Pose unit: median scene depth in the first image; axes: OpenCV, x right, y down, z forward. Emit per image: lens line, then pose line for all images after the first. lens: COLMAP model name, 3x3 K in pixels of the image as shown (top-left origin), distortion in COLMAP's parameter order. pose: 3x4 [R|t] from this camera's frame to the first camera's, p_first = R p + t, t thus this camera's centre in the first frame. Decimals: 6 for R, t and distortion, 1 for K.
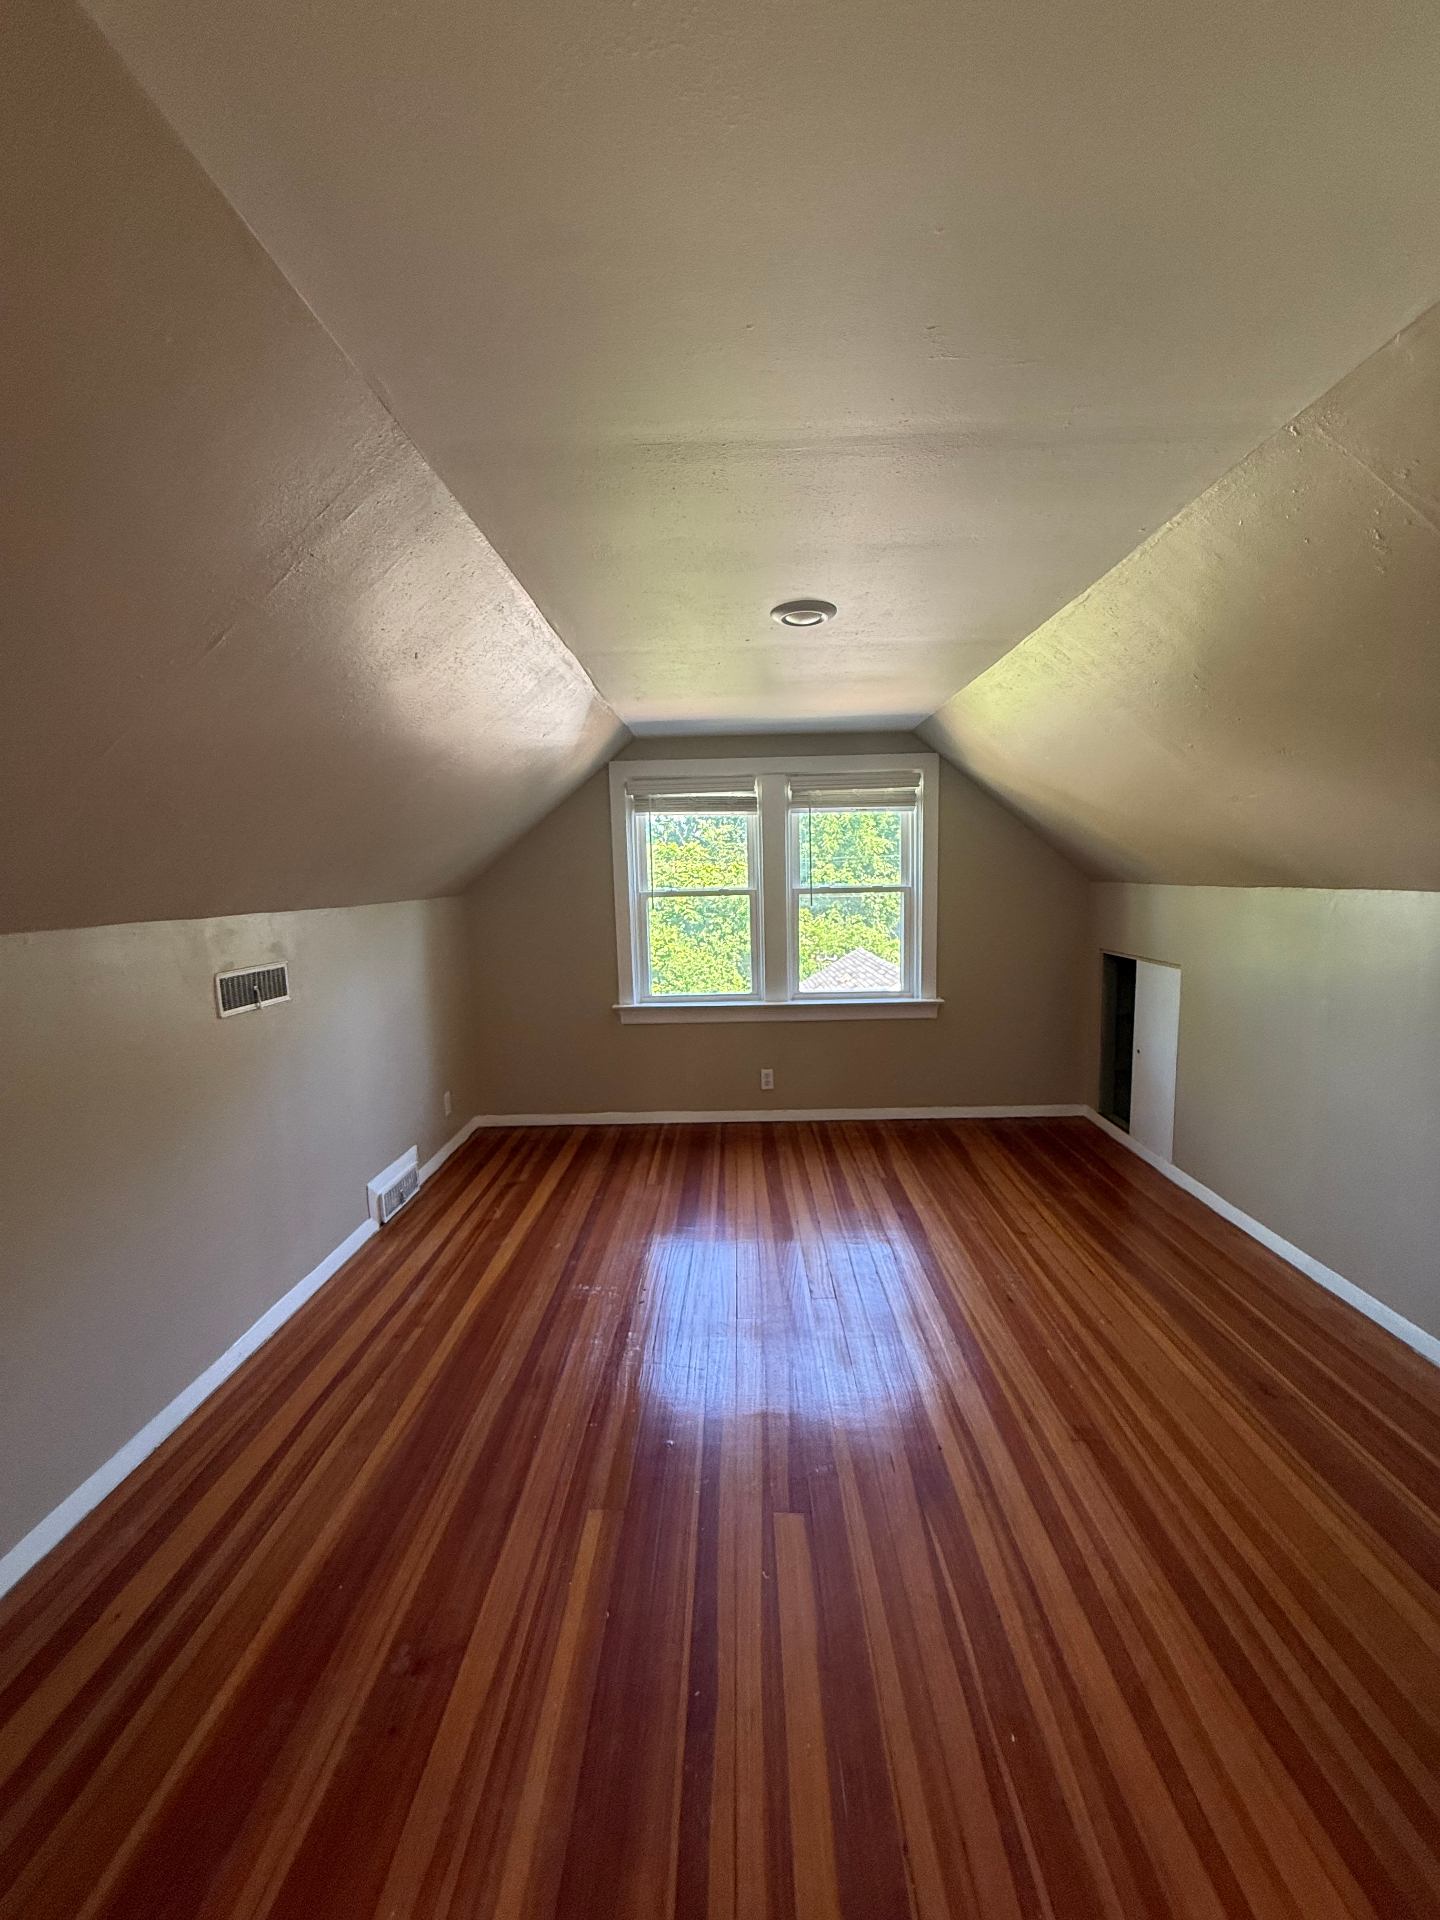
lens RADIAL K [[767.5, 0, 717.1], [0, 767.5, 961.4], [0, 0, 1]] dist [-0.003586, 0.000612]
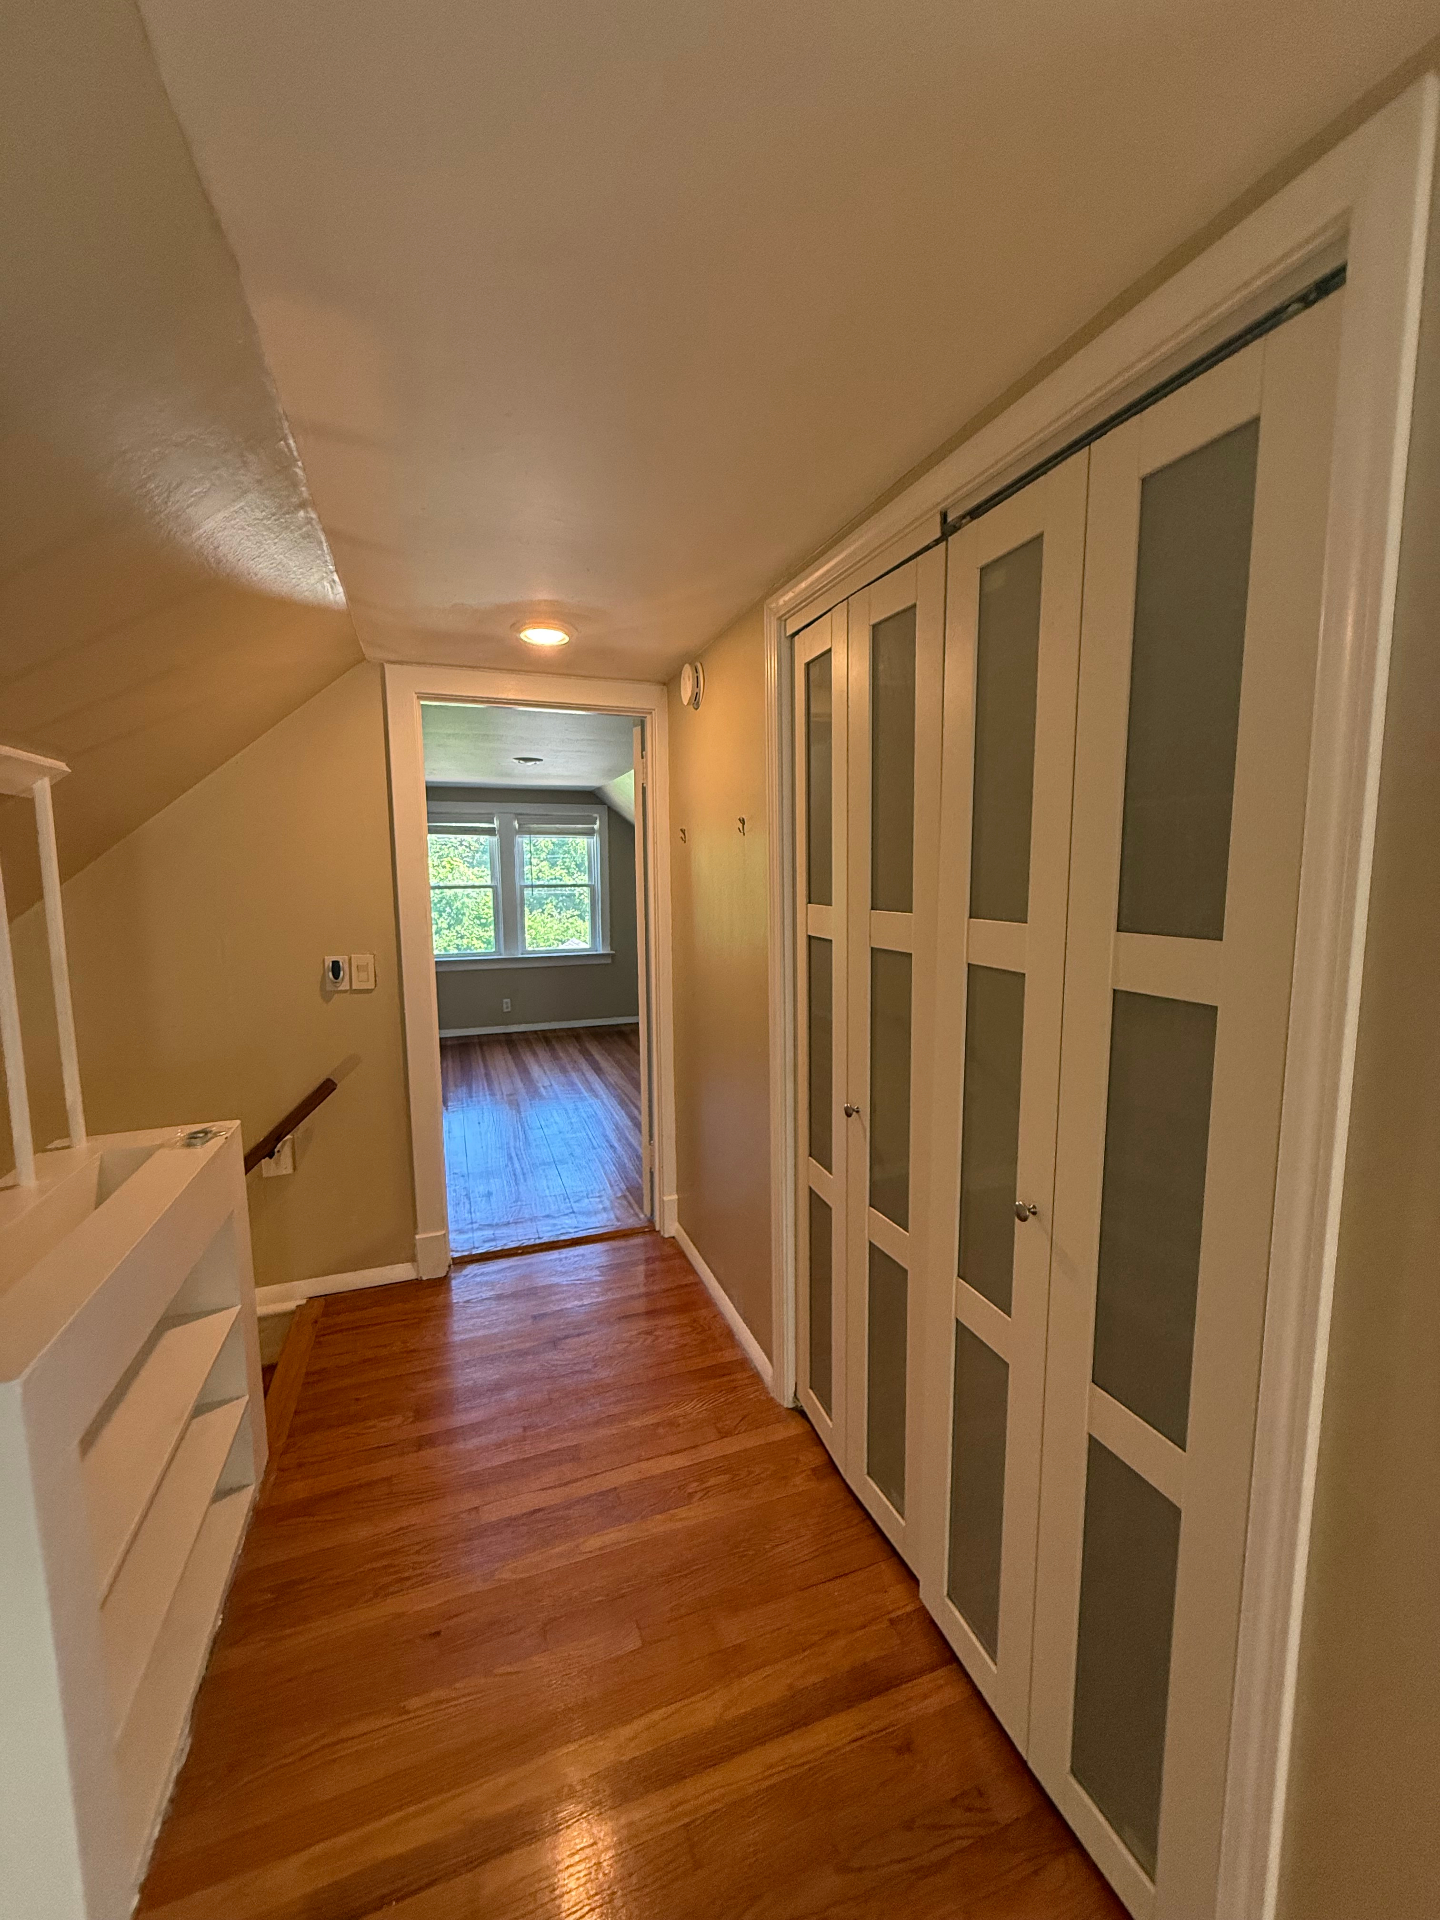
lens RADIAL K [[767.5, 0, 725.9], [0, 767.5, 961.6], [0, 0, 1]] dist [-0.003586, 0.000612]
pose [[0.930420, -0.027435, 0.365467, -0.090618], [0.025836, 0.999623, 0.009265, 0.060994], [-0.365583, 0.000822, 0.930778, -0.640427]]
